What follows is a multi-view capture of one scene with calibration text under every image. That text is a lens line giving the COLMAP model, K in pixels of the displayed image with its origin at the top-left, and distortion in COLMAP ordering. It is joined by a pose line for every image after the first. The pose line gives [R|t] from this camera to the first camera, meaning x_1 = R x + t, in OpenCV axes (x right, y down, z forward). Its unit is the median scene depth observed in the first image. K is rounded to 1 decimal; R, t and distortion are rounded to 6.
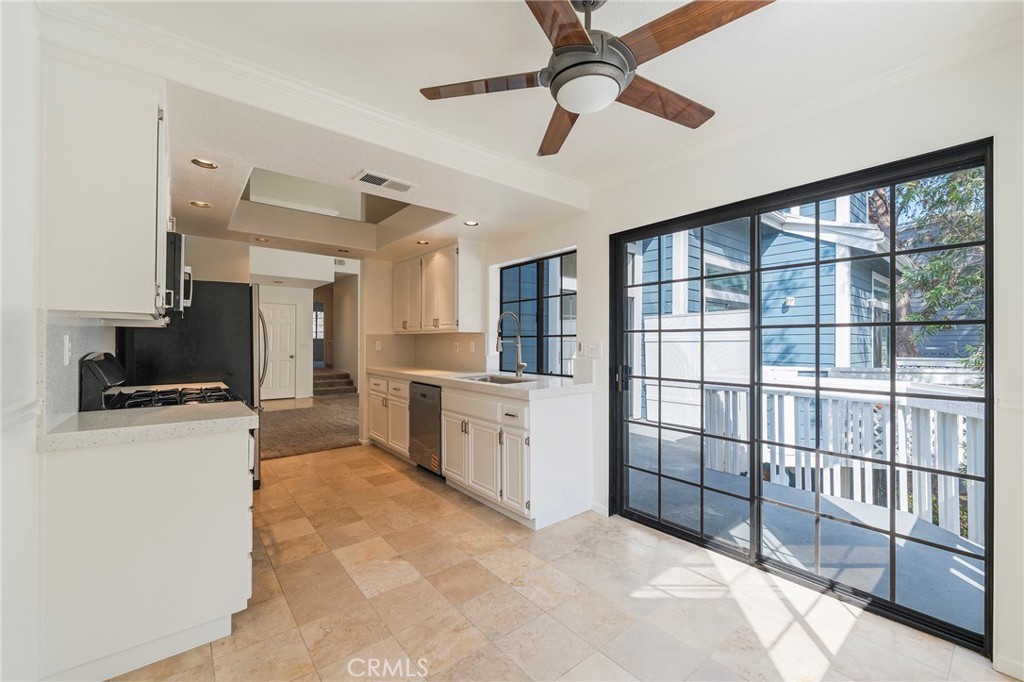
lens RADIAL K [[412.6, 0, 512.0], [0, 412.6, 341.0], [0, 0, 1]] dist [-0.001861, -0.000234]
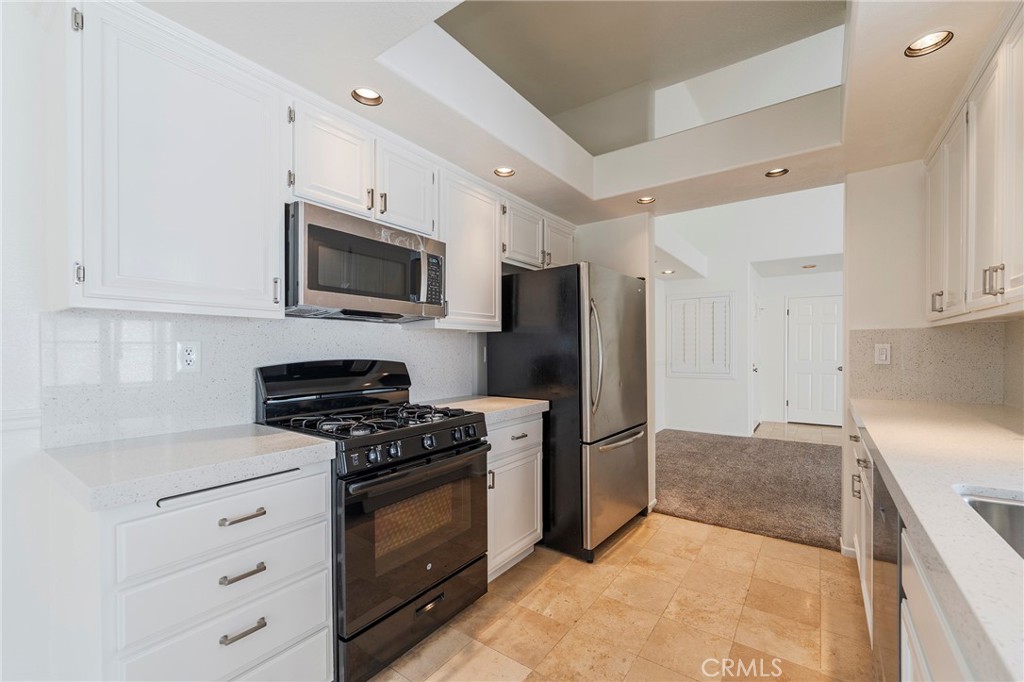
lens RADIAL K [[420.1, 0, 526.1], [0, 420.1, 353.9], [0, 0, 1]] dist [-0.002770, -0.000196]
pose [[0.280745, 0.004956, -0.959770, 0.019062], [0.008468, 0.999935, 0.007641, 0.006099], [0.959745, -0.010273, 0.280685, 0.662941]]
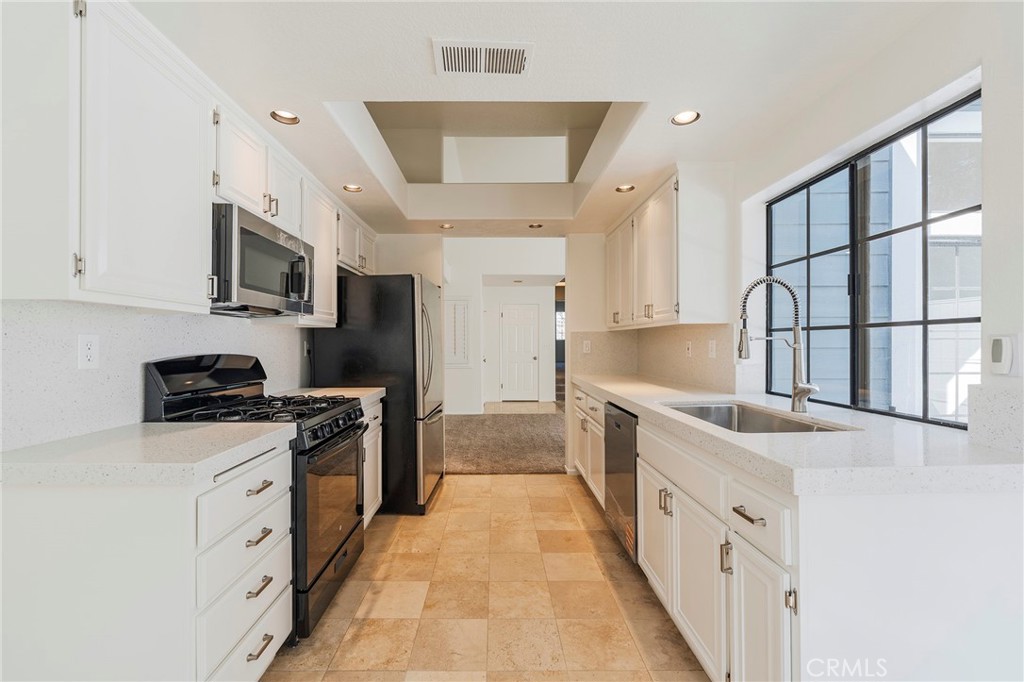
lens RADIAL K [[429.0, 0, 492.5], [0, 429.0, 345.6], [0, 0, 1]] dist [-0.001412, -0.000349]
pose [[0.775888, -0.002718, -0.630864, 0.052619], [0.008184, 0.999950, 0.005758, 0.004438], [0.630817, -0.009630, 0.775872, 0.381255]]
